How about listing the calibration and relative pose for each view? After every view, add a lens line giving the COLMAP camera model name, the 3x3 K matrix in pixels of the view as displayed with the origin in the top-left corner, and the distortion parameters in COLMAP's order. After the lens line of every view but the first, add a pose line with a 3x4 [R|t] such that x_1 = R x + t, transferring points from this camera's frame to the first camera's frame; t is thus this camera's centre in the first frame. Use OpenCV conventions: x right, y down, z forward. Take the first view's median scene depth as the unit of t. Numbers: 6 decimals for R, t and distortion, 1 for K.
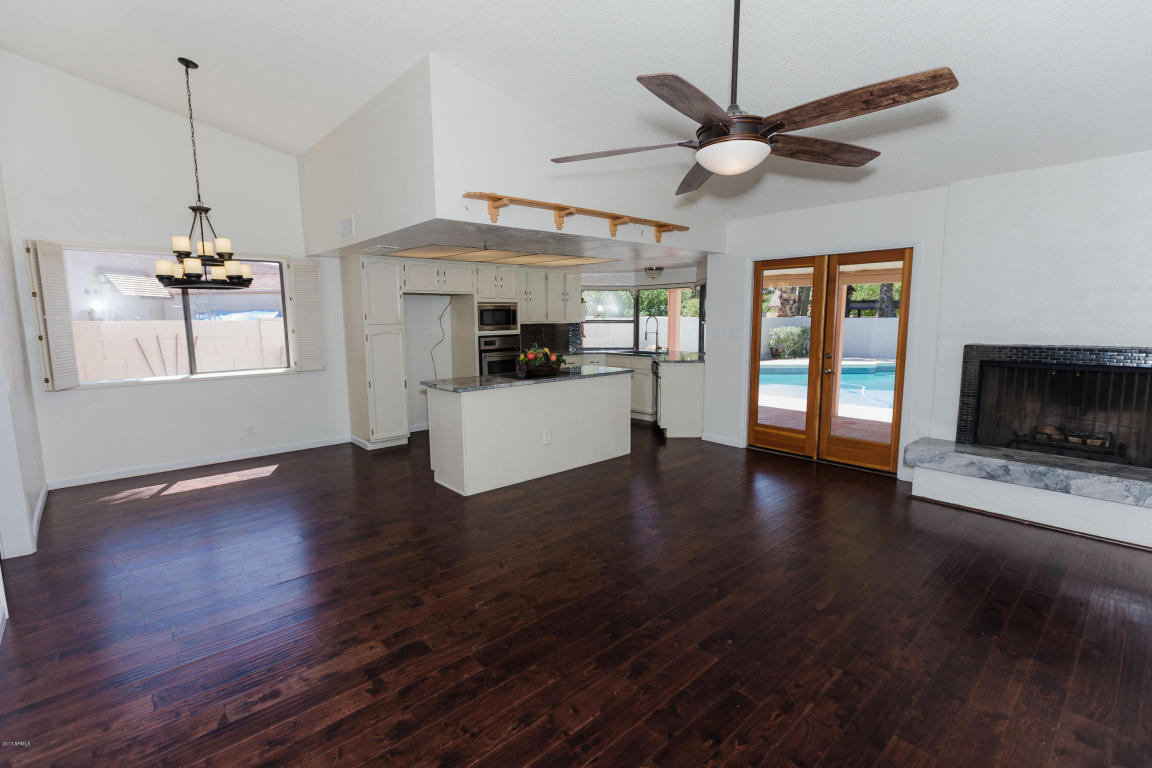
lens RADIAL K [[532.9, 0, 572.3], [0, 532.9, 385.5], [0, 0, 1]] dist [0.005419, 0.000970]
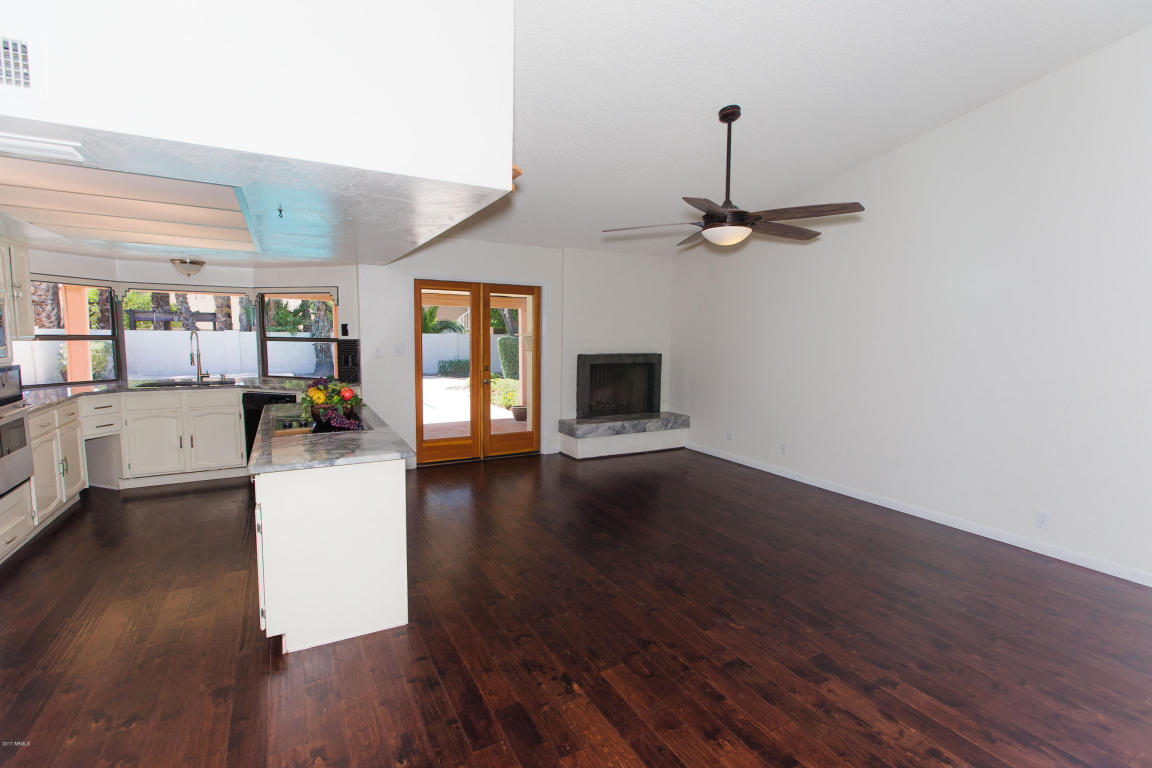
lens RADIAL K [[532.9, 0, 573.2], [0, 532.9, 391.1], [0, 0, 1]] dist [0.005419, 0.000970]
pose [[0.213024, -0.098979, 0.972021, -0.623224], [0.110248, 0.990937, 0.076744, -0.074679], [-0.970807, 0.090815, 0.222005, 0.548659]]
